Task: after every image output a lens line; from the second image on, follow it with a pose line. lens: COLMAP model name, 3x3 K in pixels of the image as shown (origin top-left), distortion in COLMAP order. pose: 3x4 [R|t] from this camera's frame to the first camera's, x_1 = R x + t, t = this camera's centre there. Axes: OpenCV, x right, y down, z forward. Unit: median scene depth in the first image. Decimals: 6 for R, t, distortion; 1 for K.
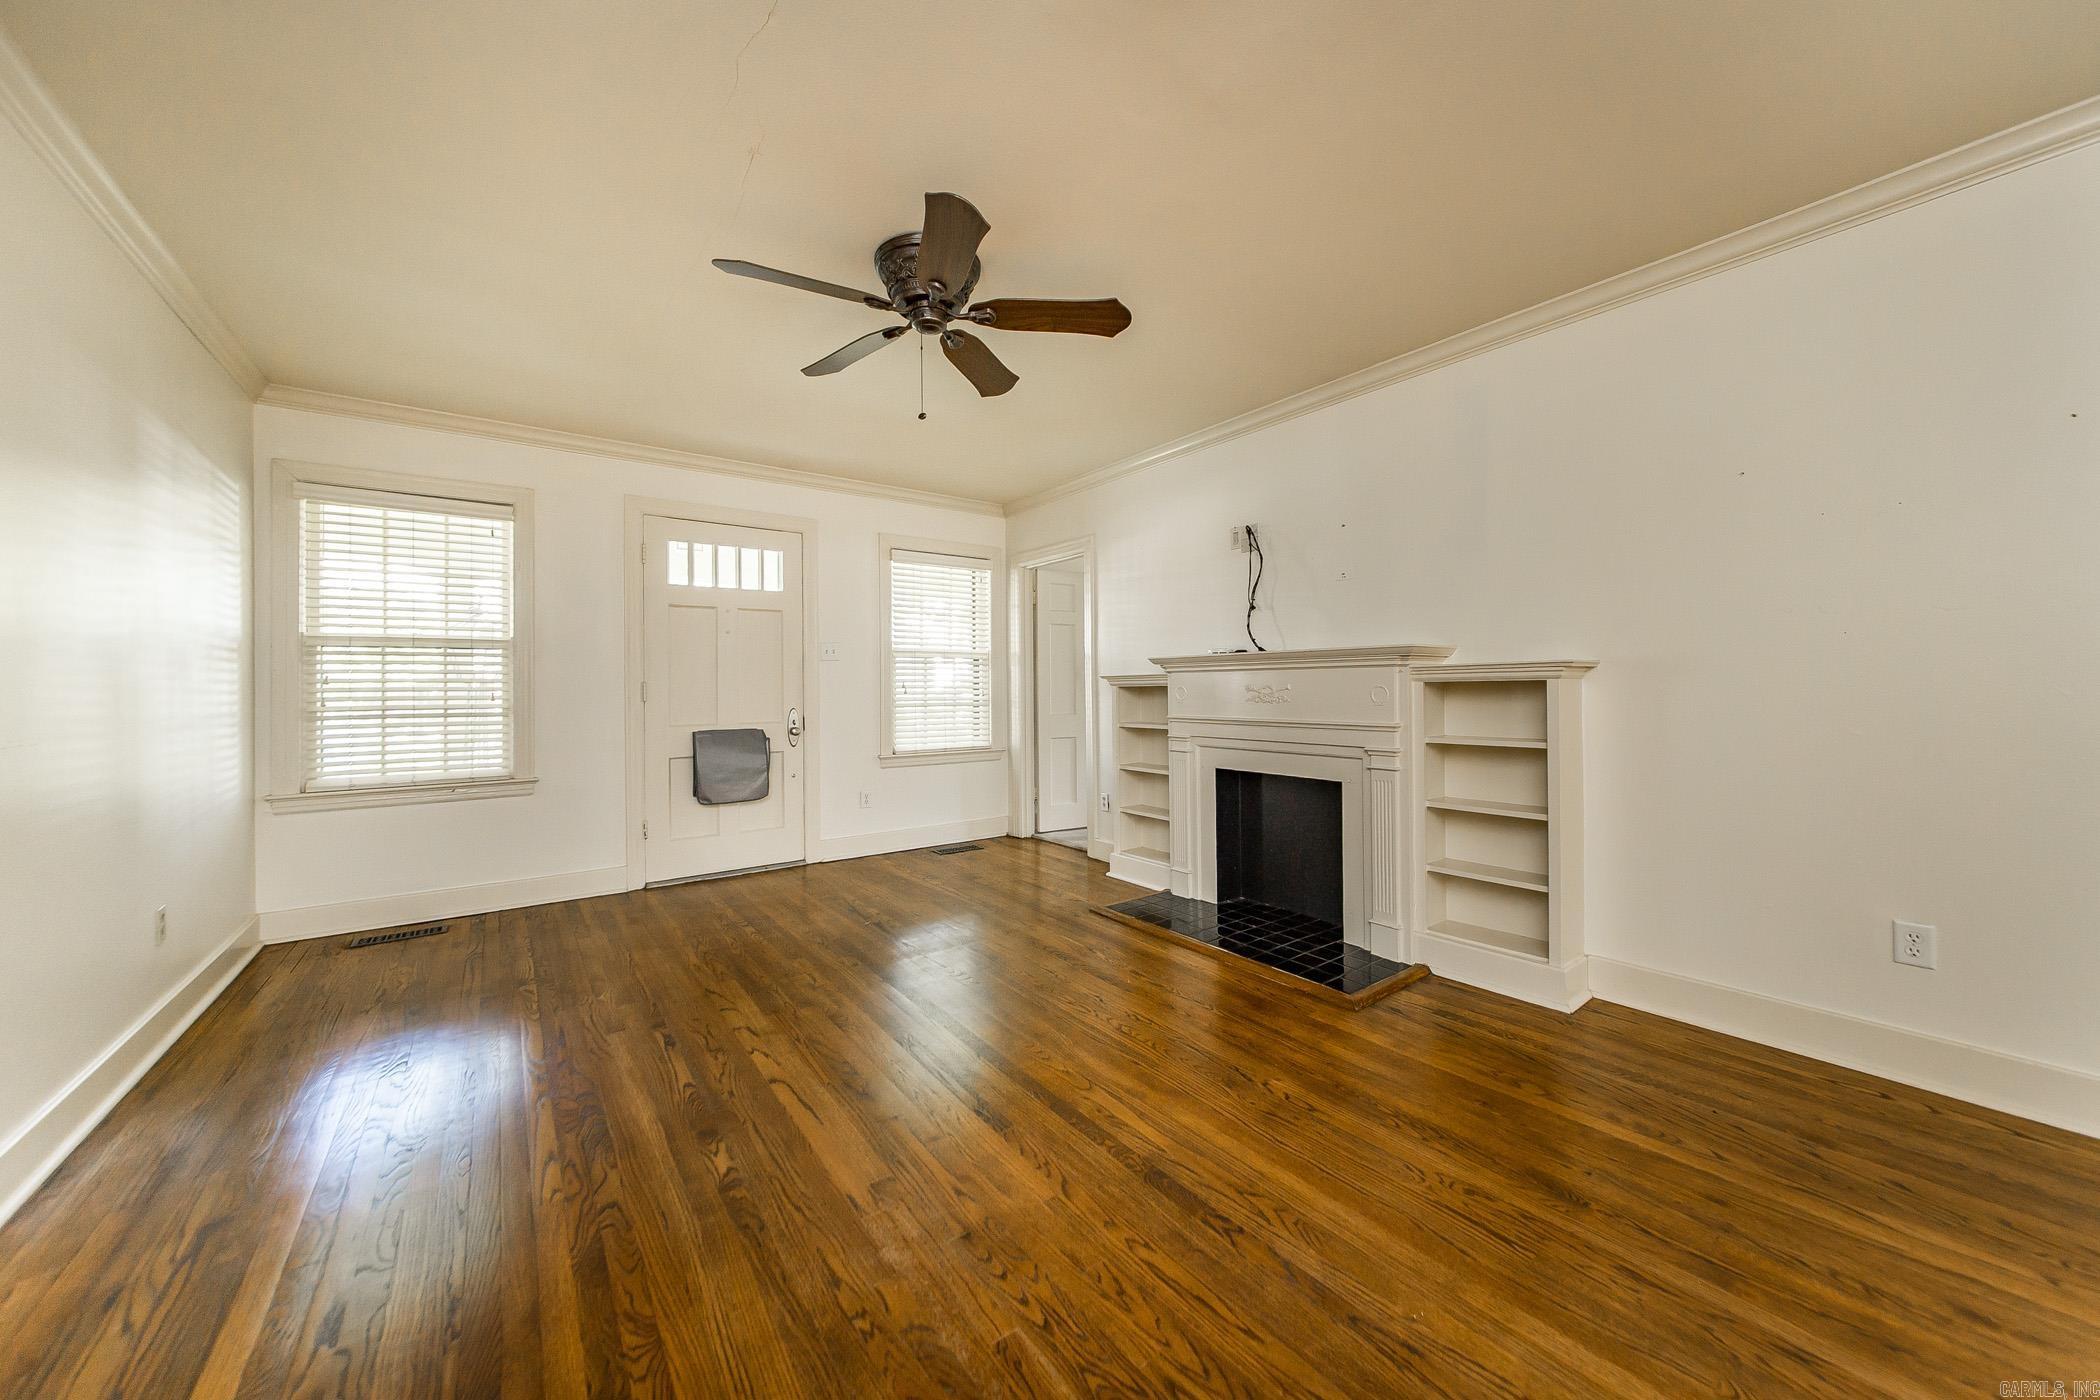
lens RADIAL K [[731.2, 0, 1050.0], [0, 731.2, 700.0], [0, 0, 1]] dist [0.015830, -0.000012]
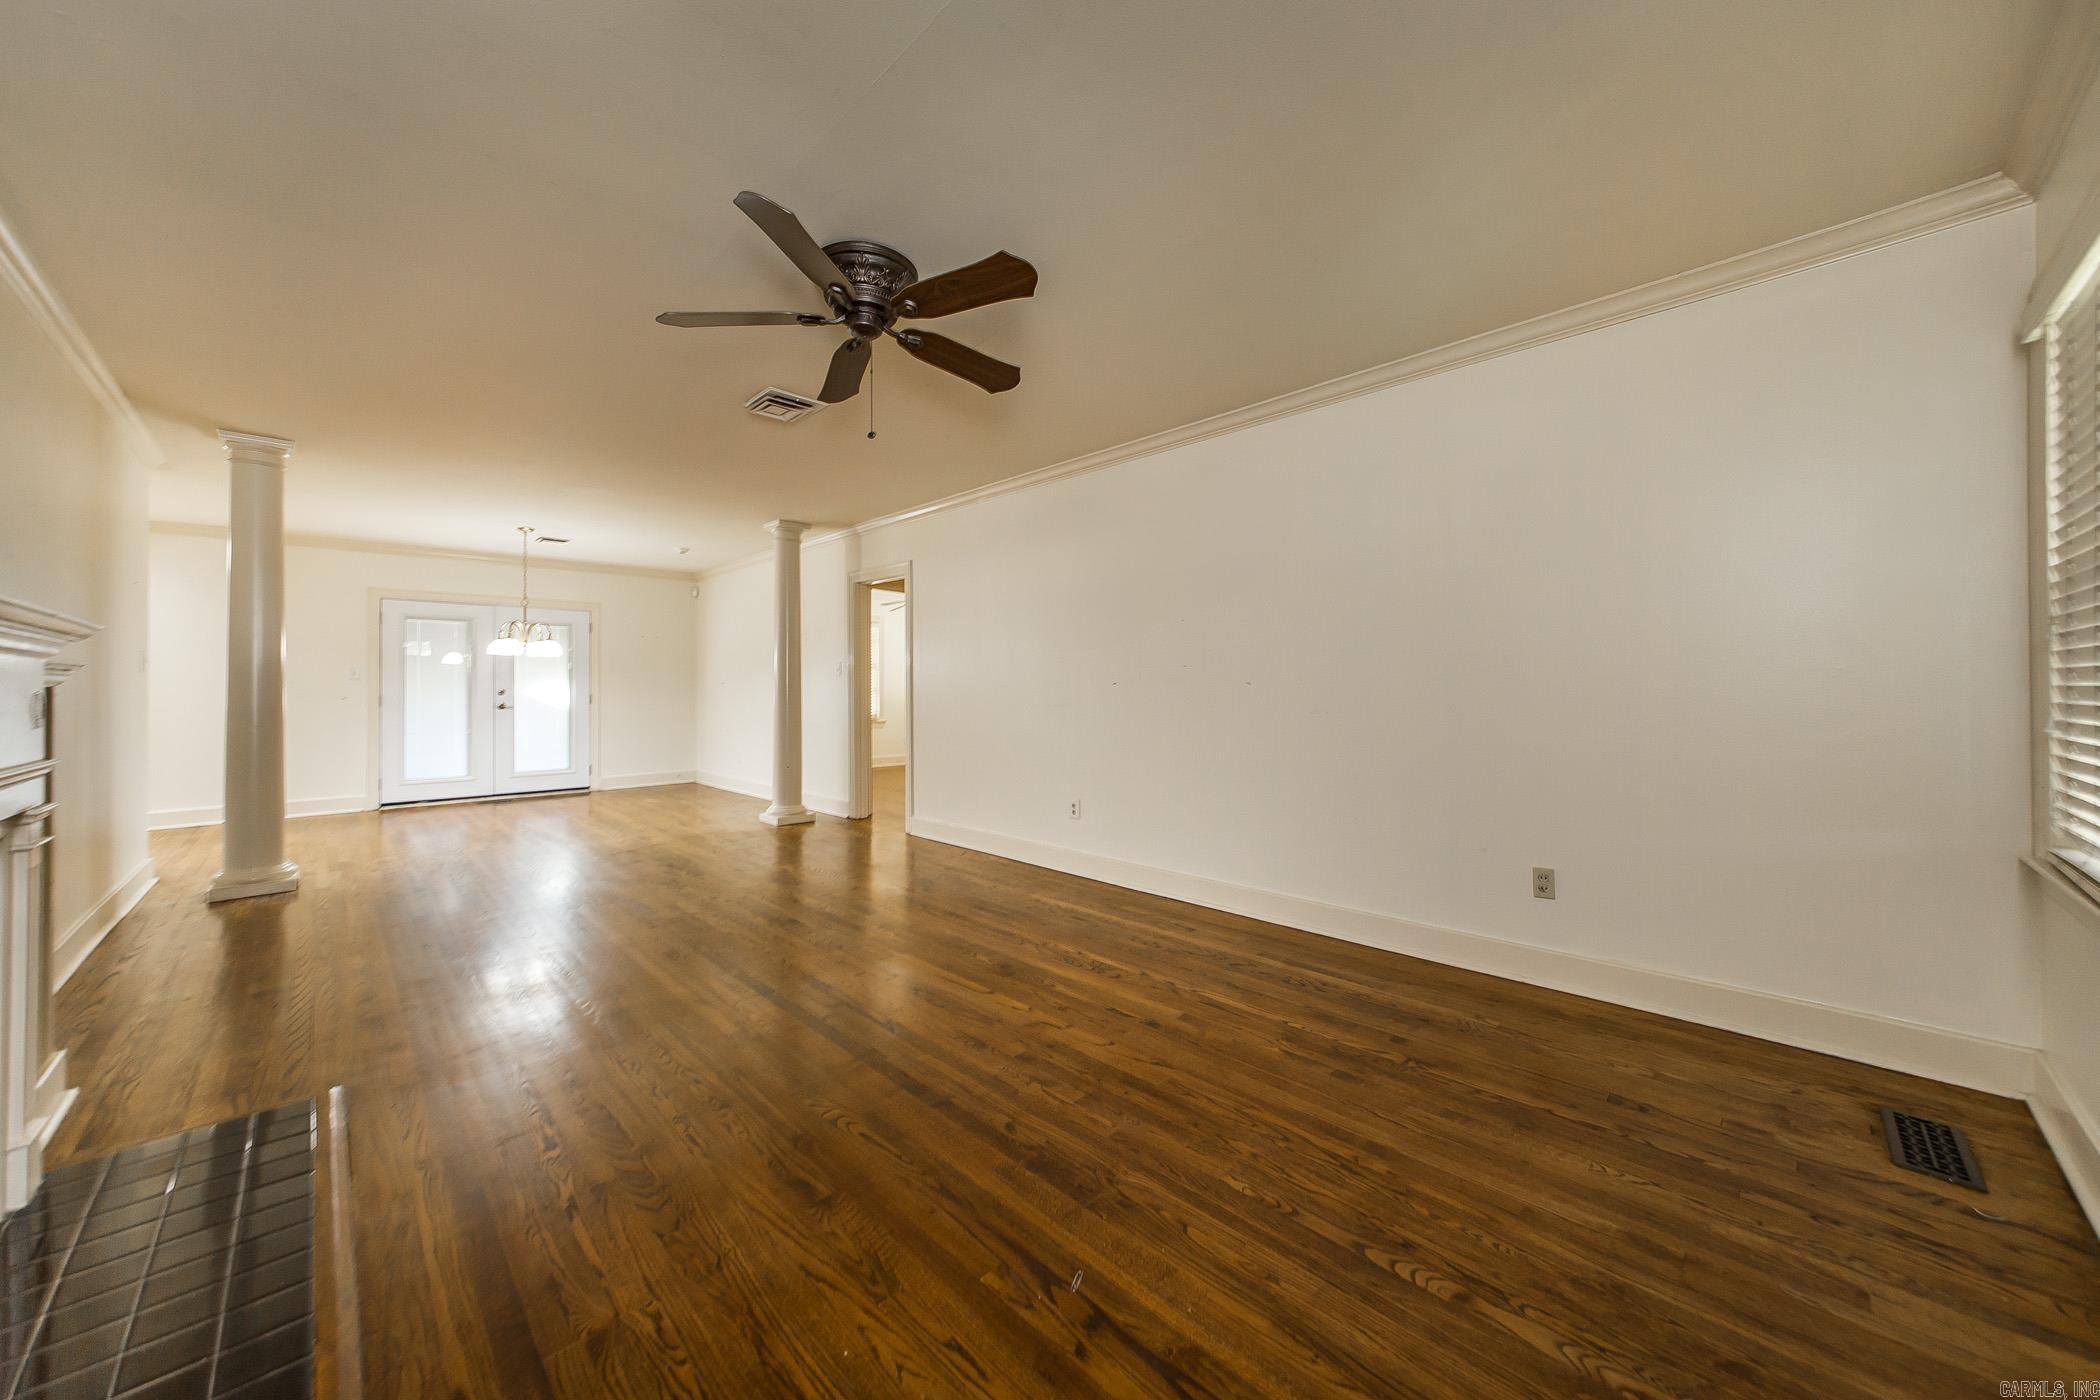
lens RADIAL K [[751.6, 0, 1047.9], [0, 751.6, 691.0], [0, 0, 1]] dist [-0.002450, -0.000153]
pose [[-0.991275, 0.009930, -0.131433, -0.283866], [0.008430, 0.999893, 0.011962, -0.022261], [0.131538, 0.010750, -0.991253, 2.131663]]
